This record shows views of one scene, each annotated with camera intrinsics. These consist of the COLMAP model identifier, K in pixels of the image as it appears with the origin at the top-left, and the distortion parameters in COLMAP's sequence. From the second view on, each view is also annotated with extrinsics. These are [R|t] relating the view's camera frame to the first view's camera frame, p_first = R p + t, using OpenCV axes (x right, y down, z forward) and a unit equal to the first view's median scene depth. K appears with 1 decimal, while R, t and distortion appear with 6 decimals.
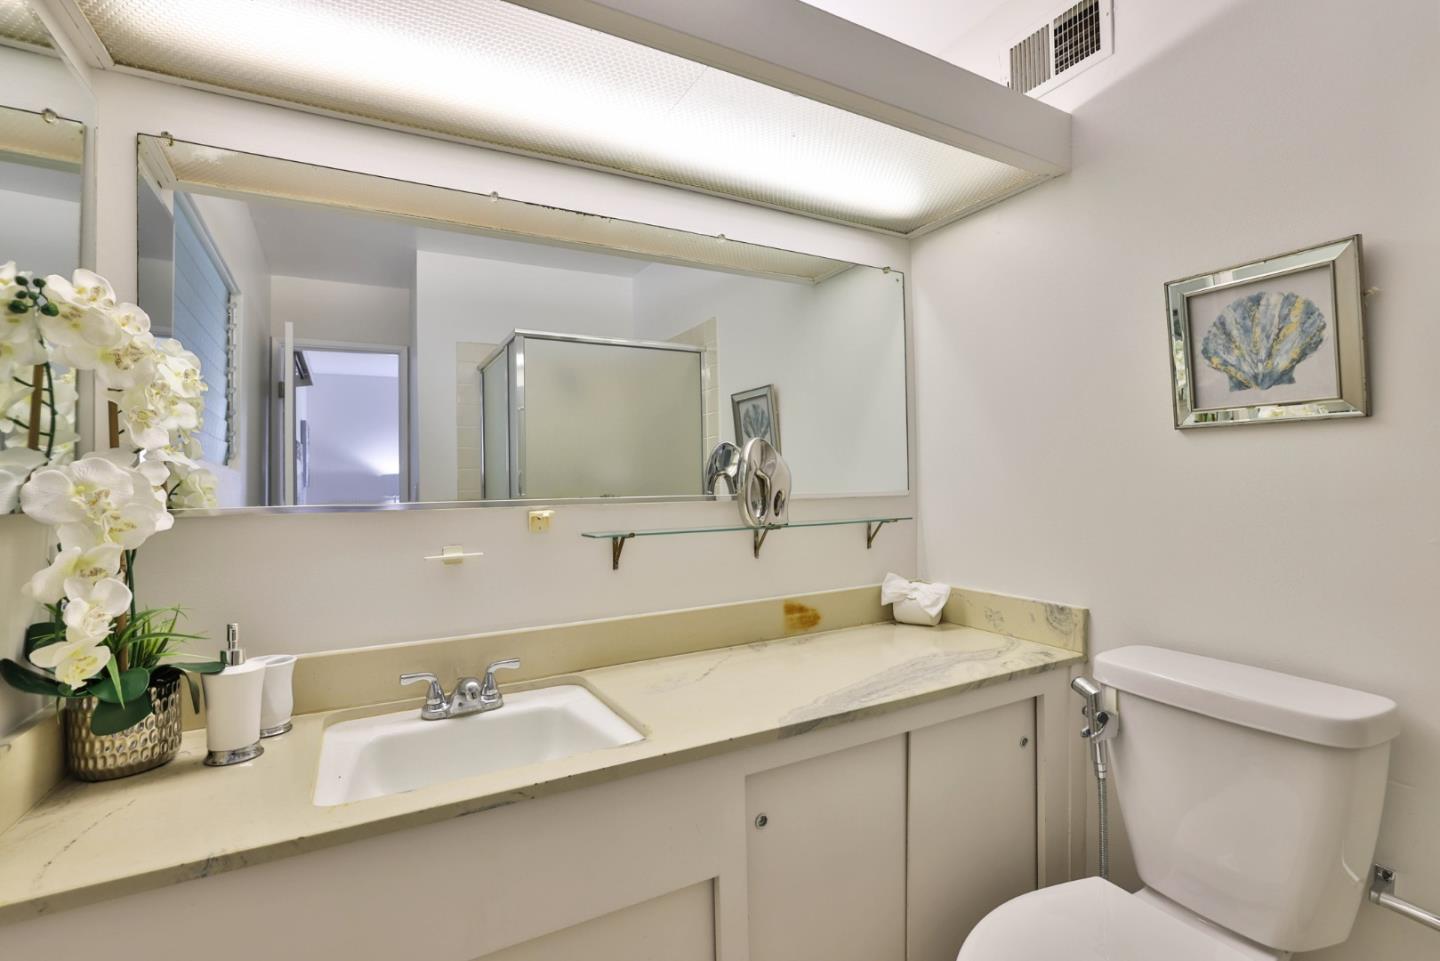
lens RADIAL K [[661.1, 0, 718.1], [0, 661.1, 481.8], [0, 0, 1]] dist [-0.028150, 0.004663]
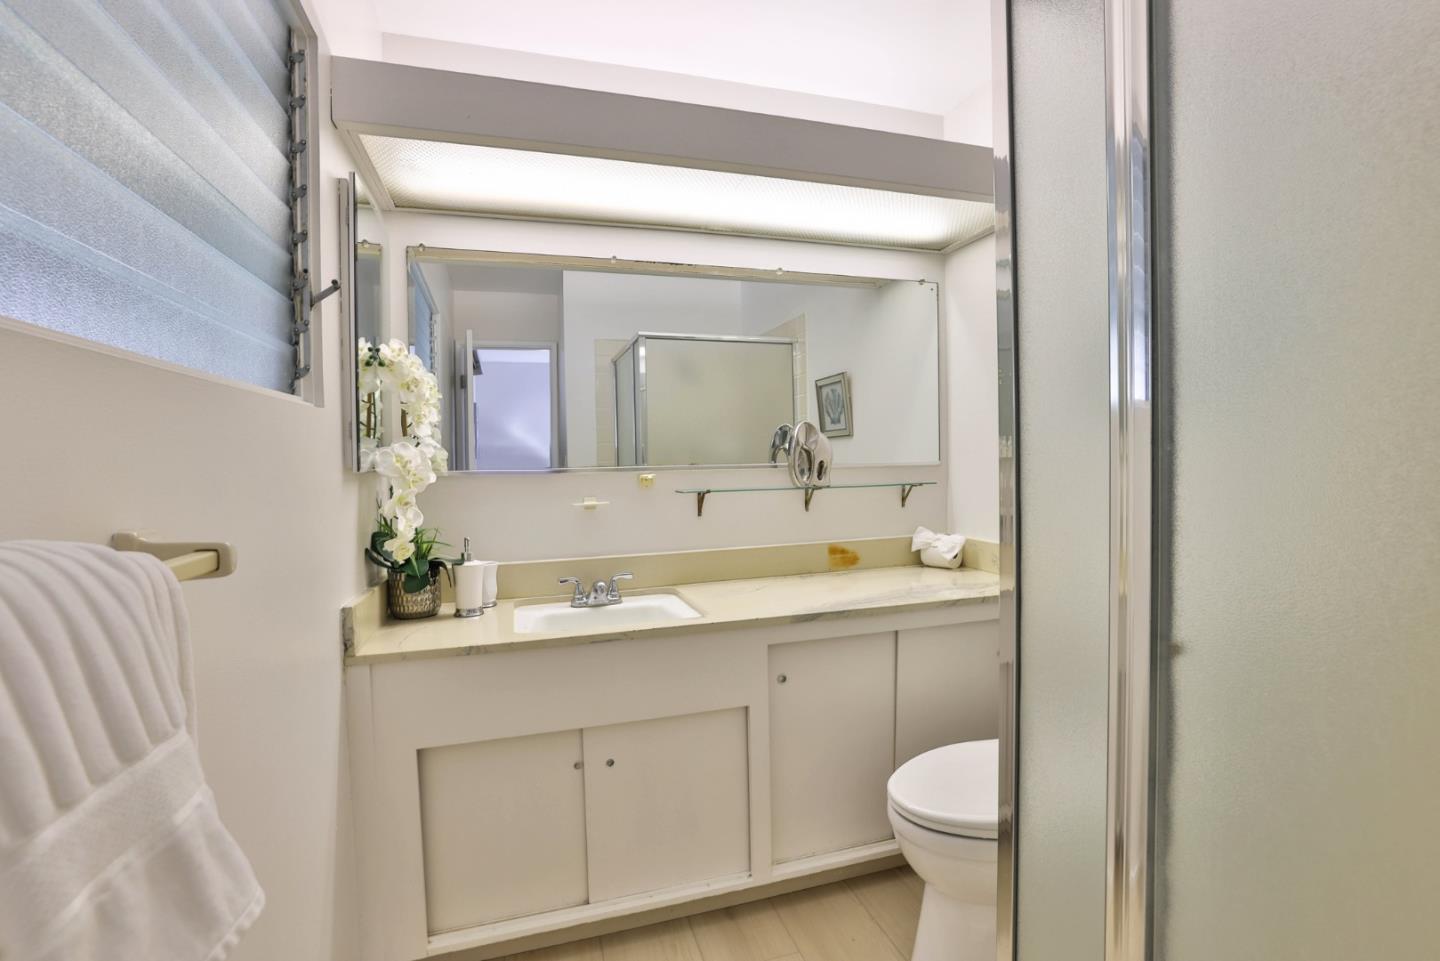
lens RADIAL K [[661.1, 0, 719.1], [0, 661.1, 474.3], [0, 0, 1]] dist [-0.028150, 0.004663]
pose [[0.980246, 0.003834, -0.197744, 0.157428], [0.002393, 0.999509, 0.031245, -0.001455], [0.197766, -0.031101, 0.979756, -0.357970]]
